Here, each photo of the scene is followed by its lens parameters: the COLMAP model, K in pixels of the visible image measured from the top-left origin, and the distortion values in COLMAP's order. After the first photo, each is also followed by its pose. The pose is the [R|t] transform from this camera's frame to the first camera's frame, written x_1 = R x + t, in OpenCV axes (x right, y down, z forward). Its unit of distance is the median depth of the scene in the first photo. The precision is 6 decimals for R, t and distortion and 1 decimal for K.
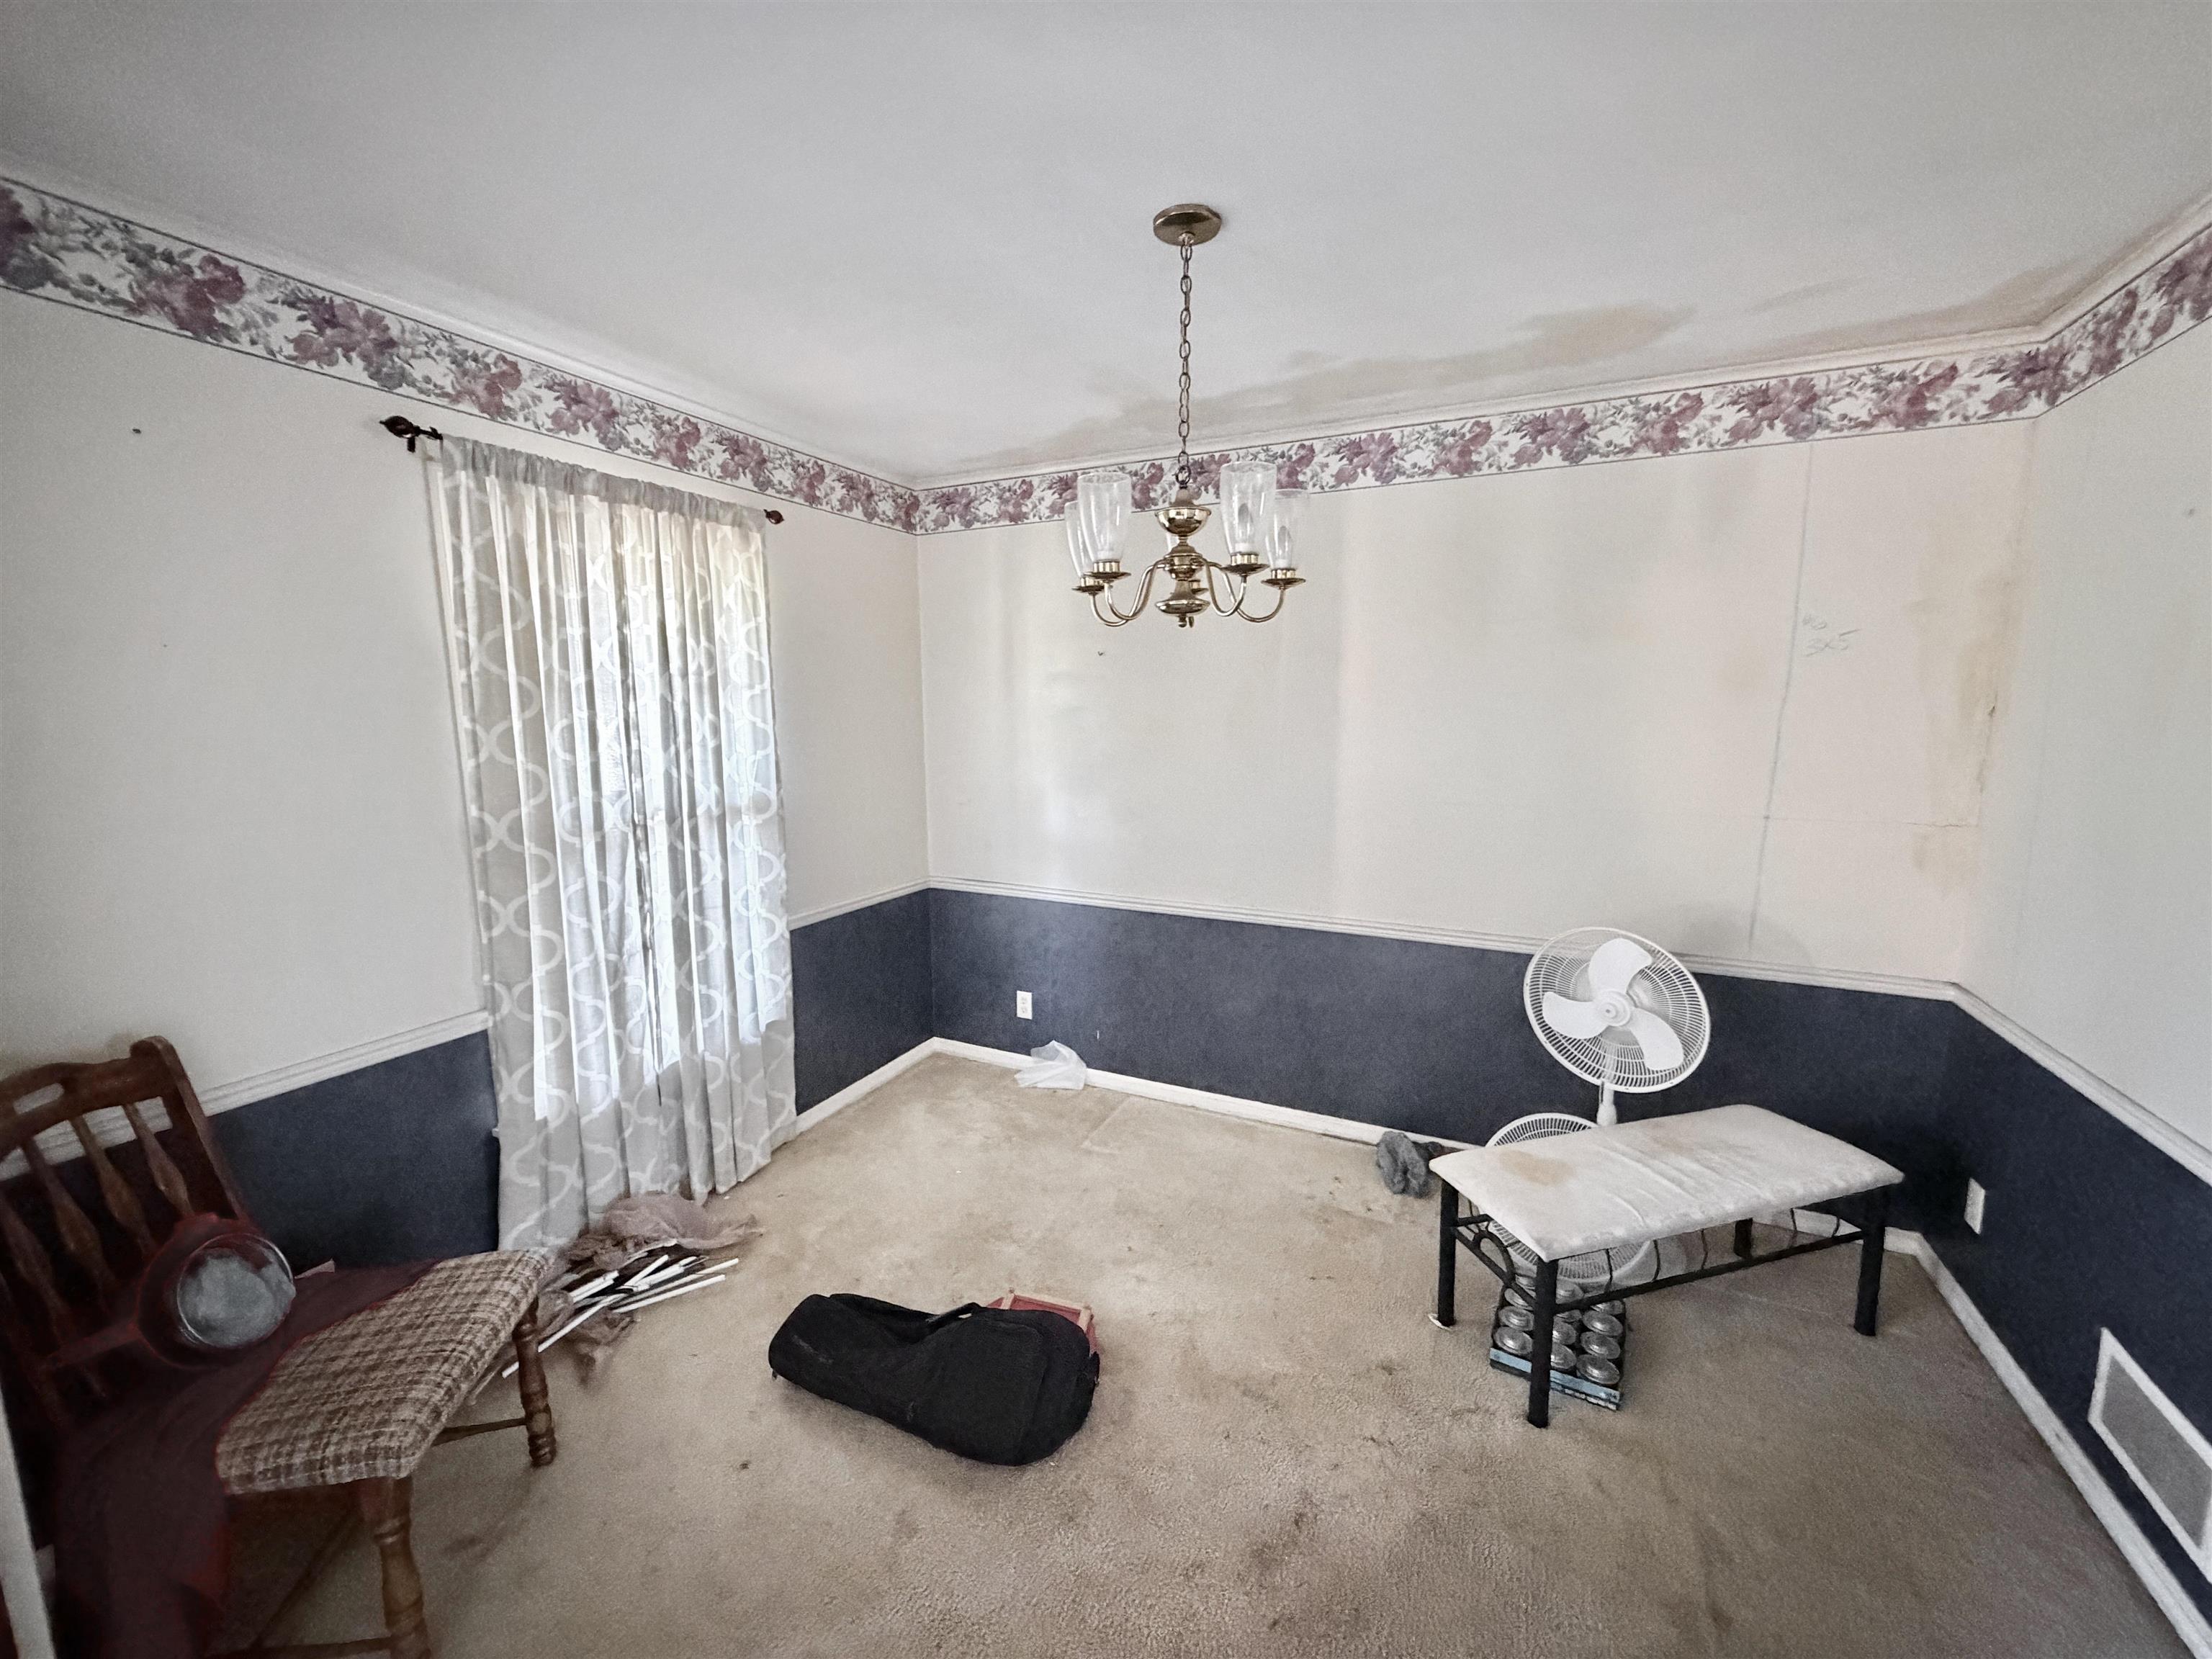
lens RADIAL K [[880.4, 0, 1091.1], [0, 880.4, 825.2], [0, 0, 1]] dist [-0.001999, 0.000731]
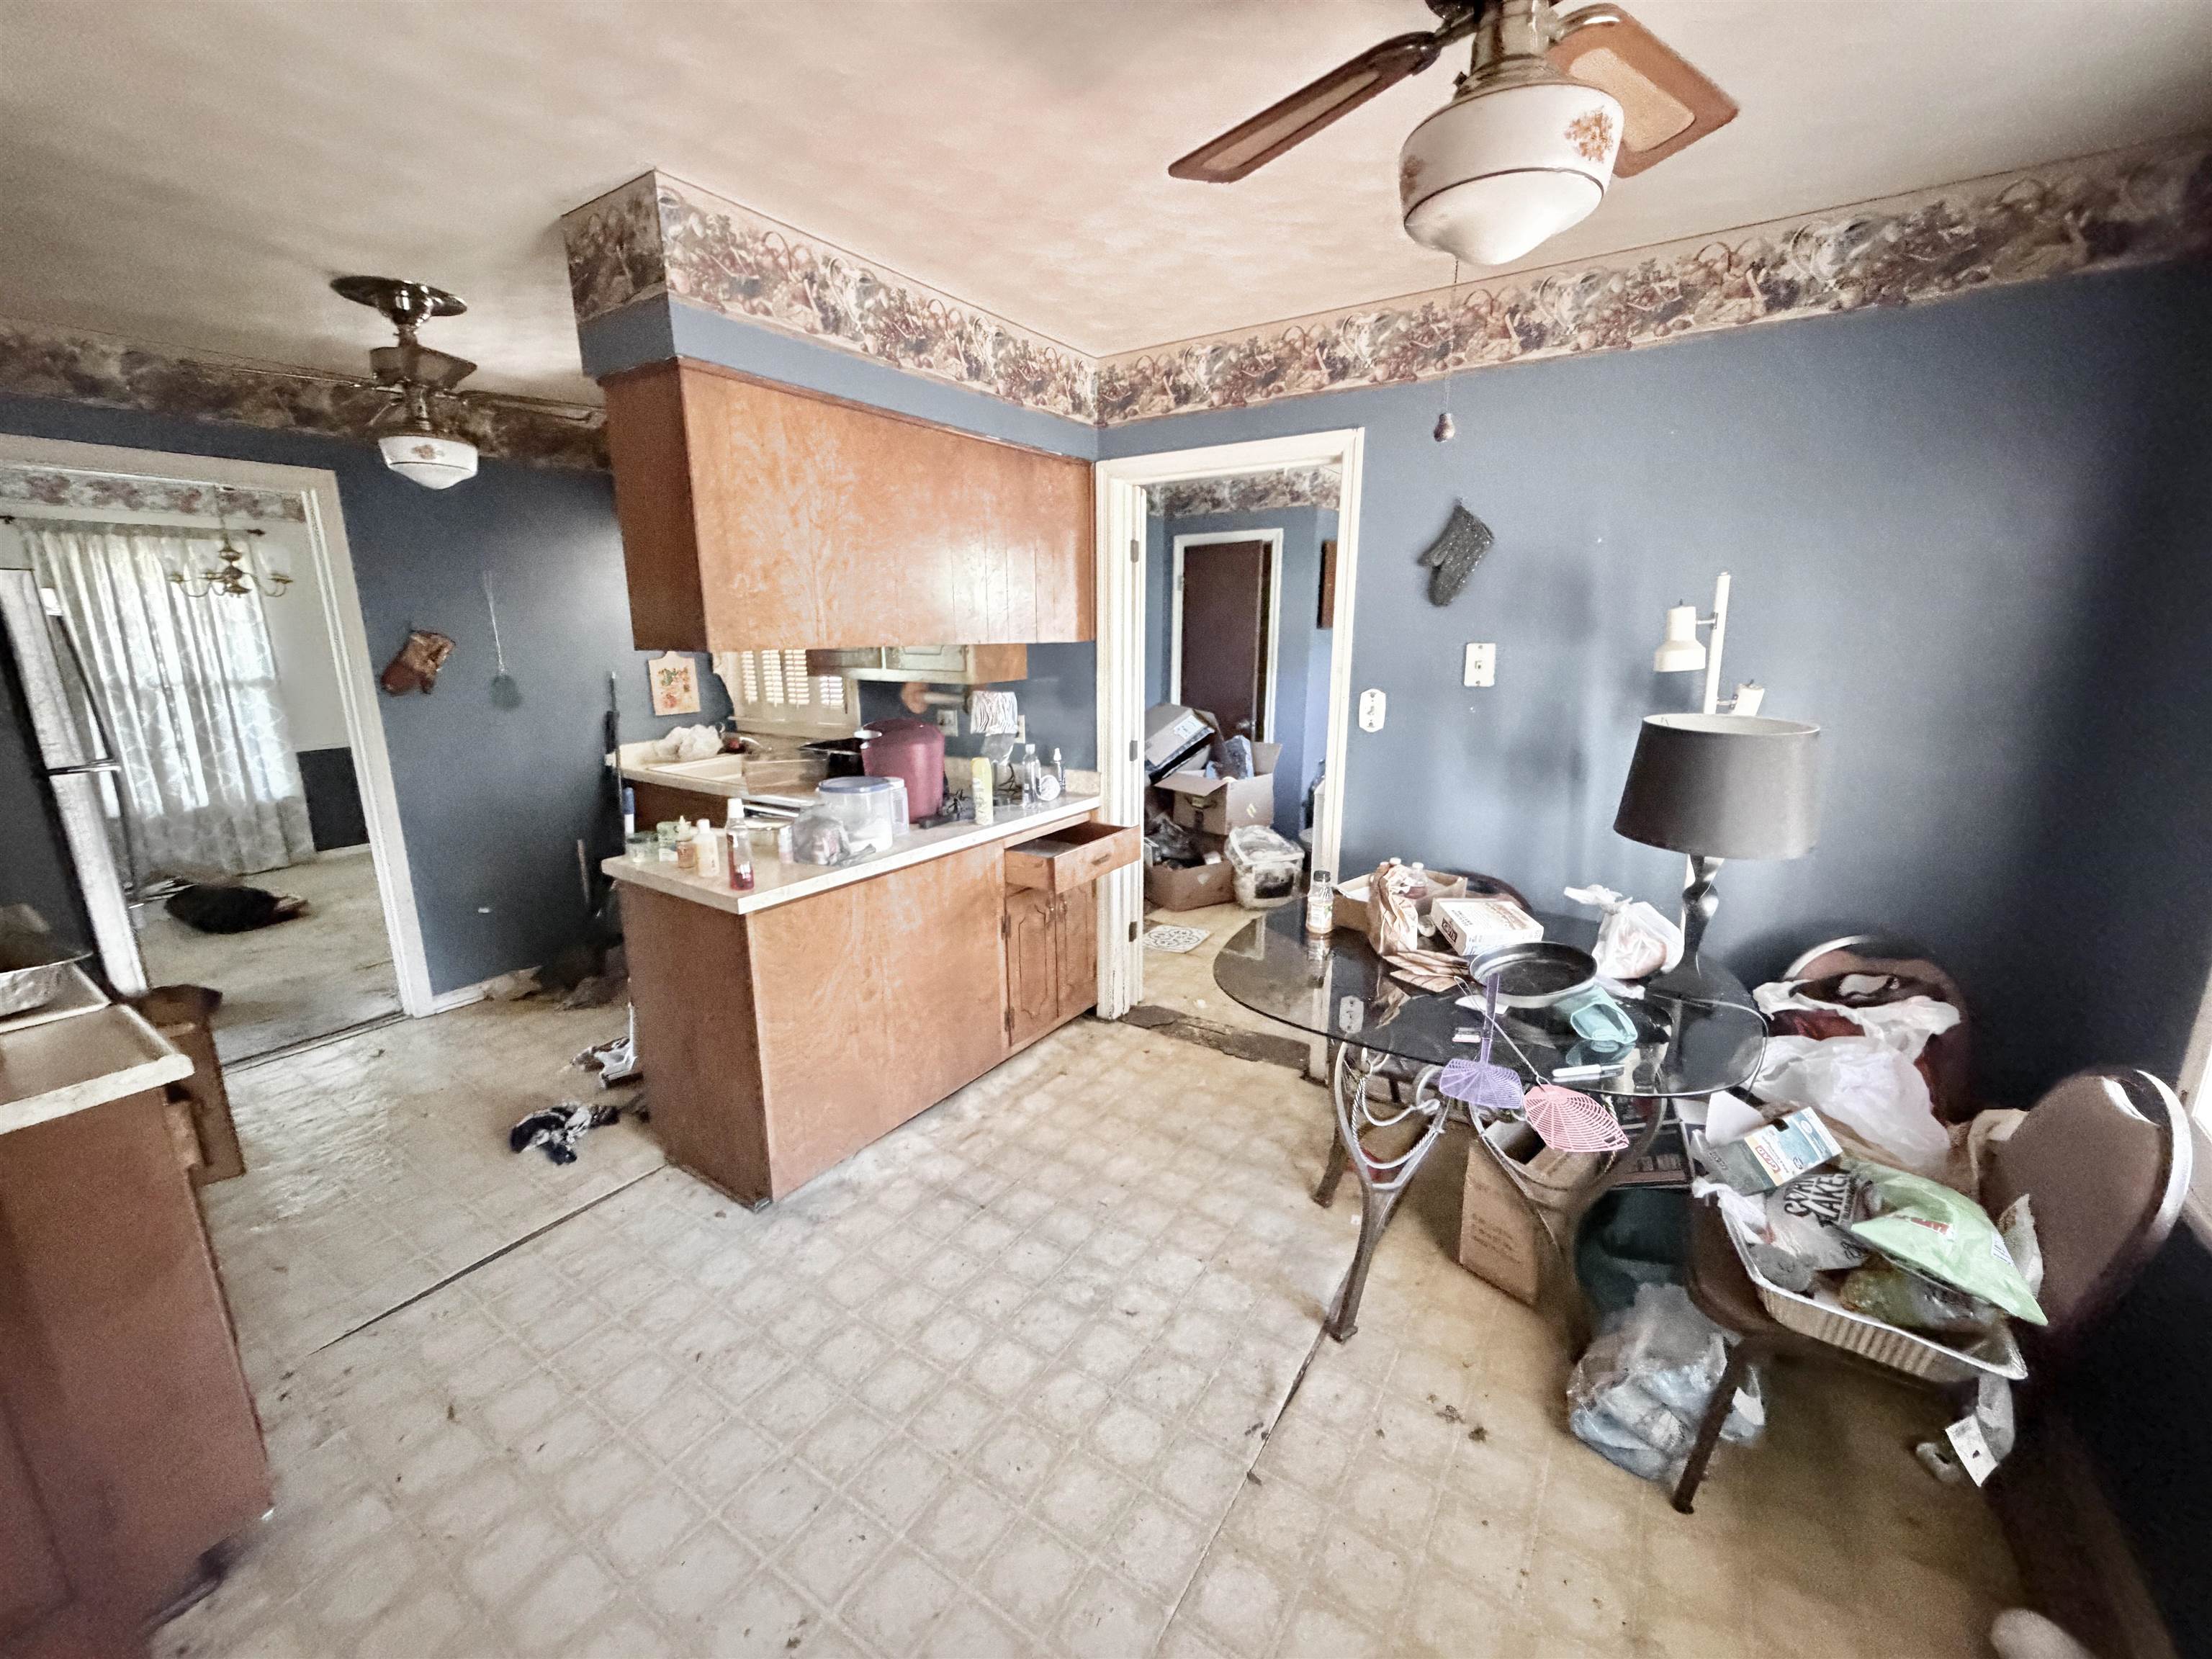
lens RADIAL K [[880.4, 0, 1089.5], [0, 880.4, 827.9], [0, 0, 1]] dist [-0.001999, 0.000731]
pose [[0.989500, 0.028621, -0.141672, 2.080315], [-0.015867, 0.995784, 0.090348, 0.112615], [0.143661, -0.087152, 0.985782, -0.839260]]
